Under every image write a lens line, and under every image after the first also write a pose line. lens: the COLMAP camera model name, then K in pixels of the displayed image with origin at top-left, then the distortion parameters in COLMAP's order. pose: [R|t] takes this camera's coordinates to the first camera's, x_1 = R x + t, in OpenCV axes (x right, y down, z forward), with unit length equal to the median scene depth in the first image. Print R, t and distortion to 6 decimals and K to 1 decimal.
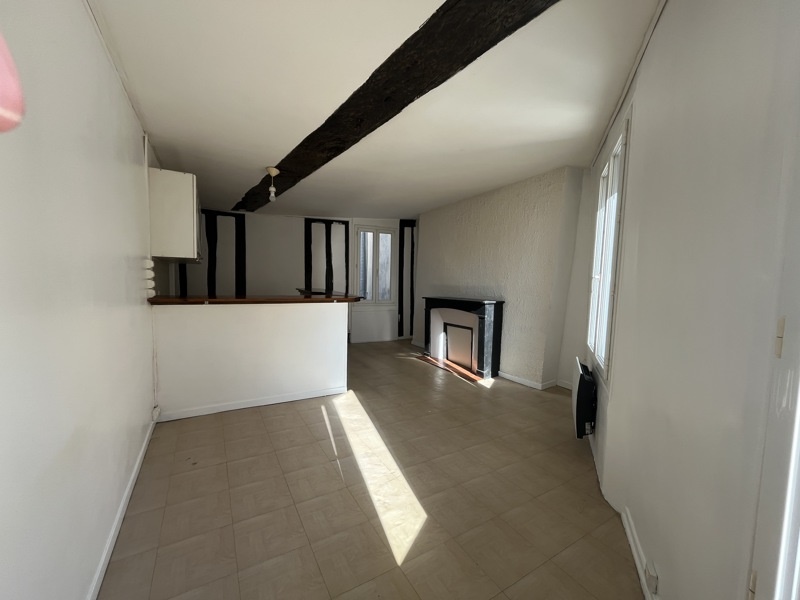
lens RADIAL K [[321.7, 0, 396.8], [0, 321.7, 300.4], [0, 0, 1]] dist [-0.003392, -0.000403]
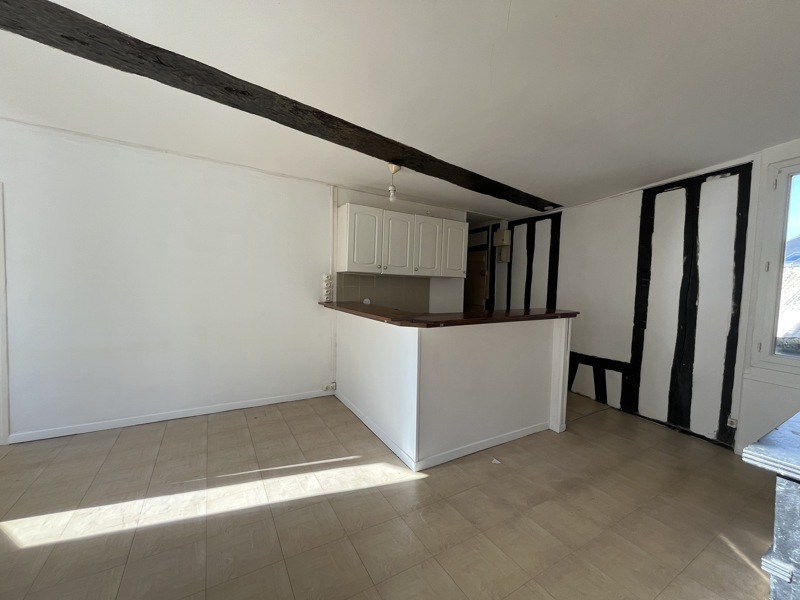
lens RADIAL K [[321.7, 0, 396.8], [0, 321.7, 300.4], [0, 0, 1]] dist [-0.003392, -0.000403]
pose [[0.003627, 0.021513, -0.999762, 0.348508], [-0.095196, 0.995236, 0.021070, -0.039990], [0.995452, 0.095096, 0.005658, 0.713626]]
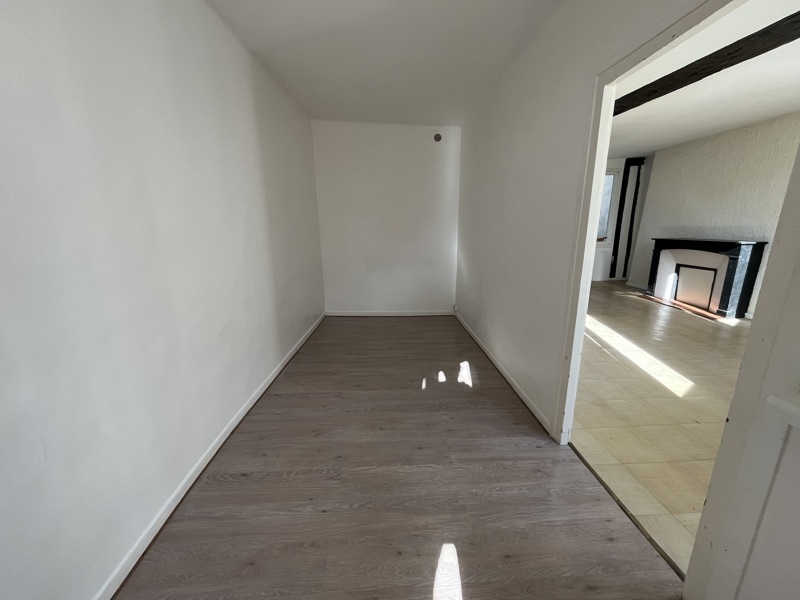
lens RADIAL K [[321.7, 0, 396.8], [0, 321.7, 300.4], [0, 0, 1]] dist [-0.003392, -0.000403]
pose [[0.889347, 0.082006, -0.449819, -0.181237], [-0.004371, 0.985265, 0.170979, 0.014006], [0.457212, -0.150093, 0.876601, -0.324295]]
